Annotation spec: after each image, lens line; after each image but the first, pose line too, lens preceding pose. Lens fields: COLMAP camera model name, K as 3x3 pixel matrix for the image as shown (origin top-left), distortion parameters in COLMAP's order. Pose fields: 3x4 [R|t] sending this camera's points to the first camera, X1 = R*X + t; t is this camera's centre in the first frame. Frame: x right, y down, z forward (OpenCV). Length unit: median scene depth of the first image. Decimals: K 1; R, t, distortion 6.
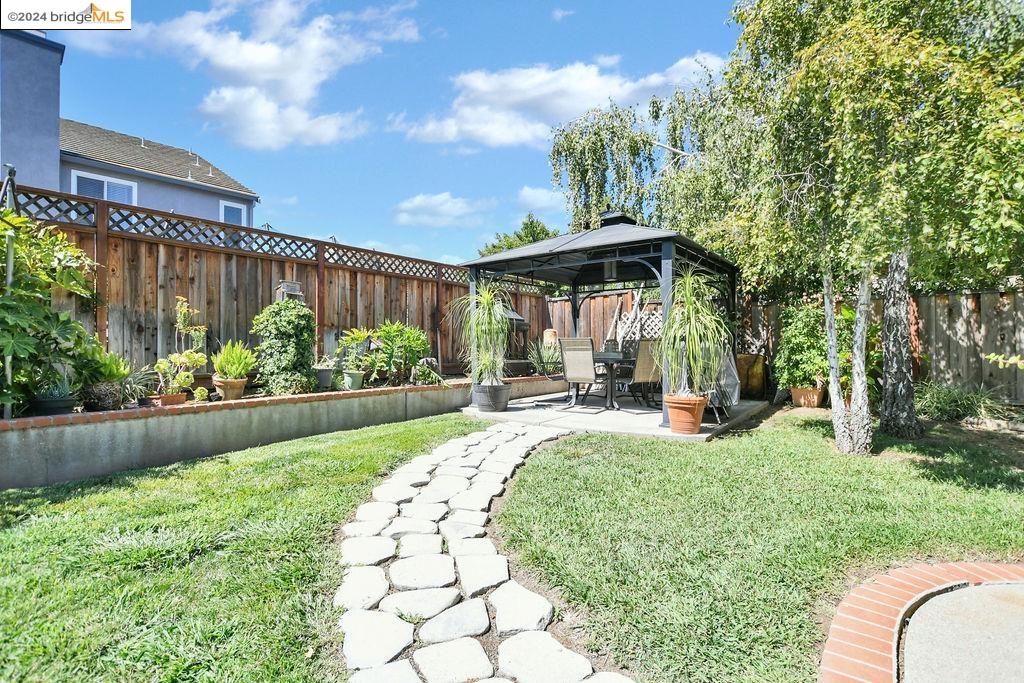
lens RADIAL K [[480.2, 0, 514.5], [0, 480.2, 341.3], [0, 0, 1]] dist [-0.022685, 0.000904]
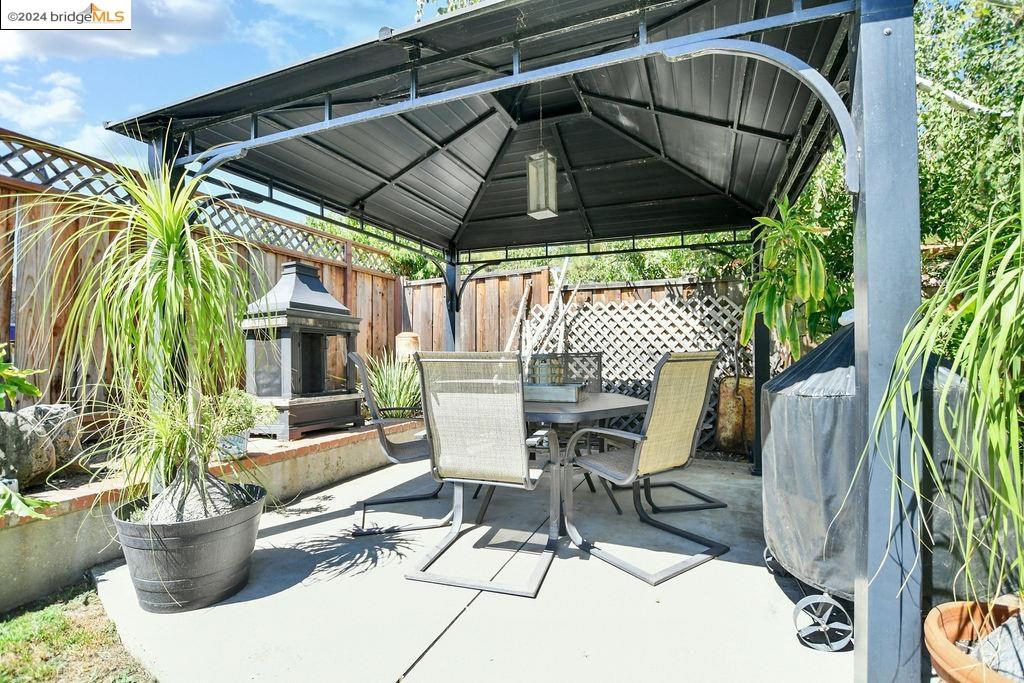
lens RADIAL K [[480.2, 0, 514.5], [0, 480.2, 341.3], [0, 0, 1]] dist [-0.022685, 0.000904]
pose [[0.962320, 0.008924, 0.271773, 0.069707], [-0.003966, 0.999816, -0.018789, -0.007893], [-0.271890, 0.017003, 0.962178, 0.685458]]
